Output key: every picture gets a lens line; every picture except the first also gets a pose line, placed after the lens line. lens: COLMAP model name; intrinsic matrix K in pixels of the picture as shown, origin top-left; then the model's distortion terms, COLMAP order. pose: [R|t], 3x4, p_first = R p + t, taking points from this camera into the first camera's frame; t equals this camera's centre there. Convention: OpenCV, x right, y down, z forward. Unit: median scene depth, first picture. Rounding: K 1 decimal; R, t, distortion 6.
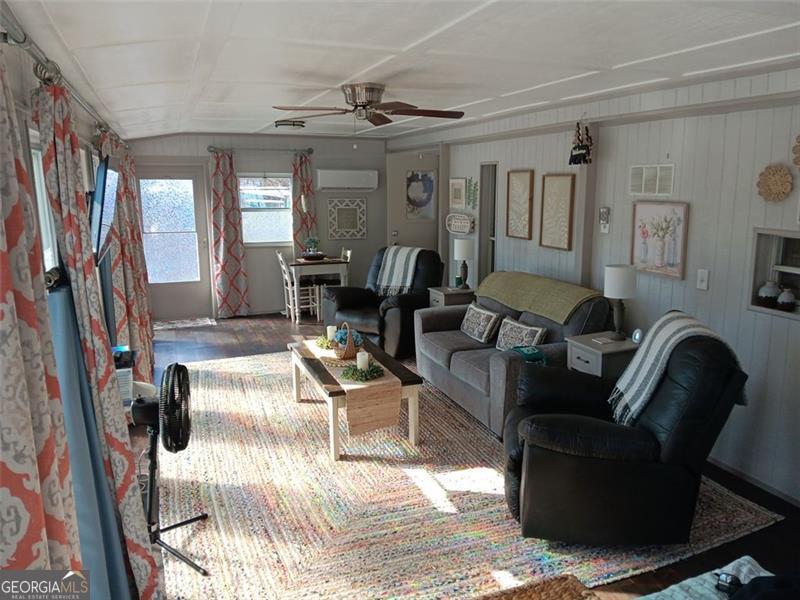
lens RADIAL K [[614.8, 0, 410.1], [0, 614.8, 296.5], [0, 0, 1]] dist [0.076142, -0.140342]
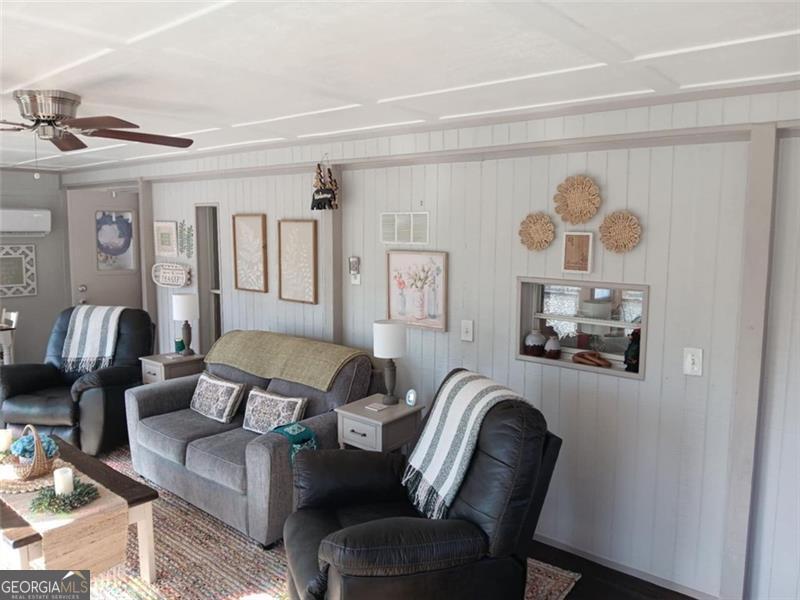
lens RADIAL K [[614.8, 0, 410.1], [0, 614.8, 296.5], [0, 0, 1]] dist [0.076142, -0.140342]
pose [[0.881988, -0.043605, 0.469249, -0.047012], [0.076442, 0.995761, -0.051147, -0.033462], [-0.465030, 0.080981, 0.881583, 0.170926]]
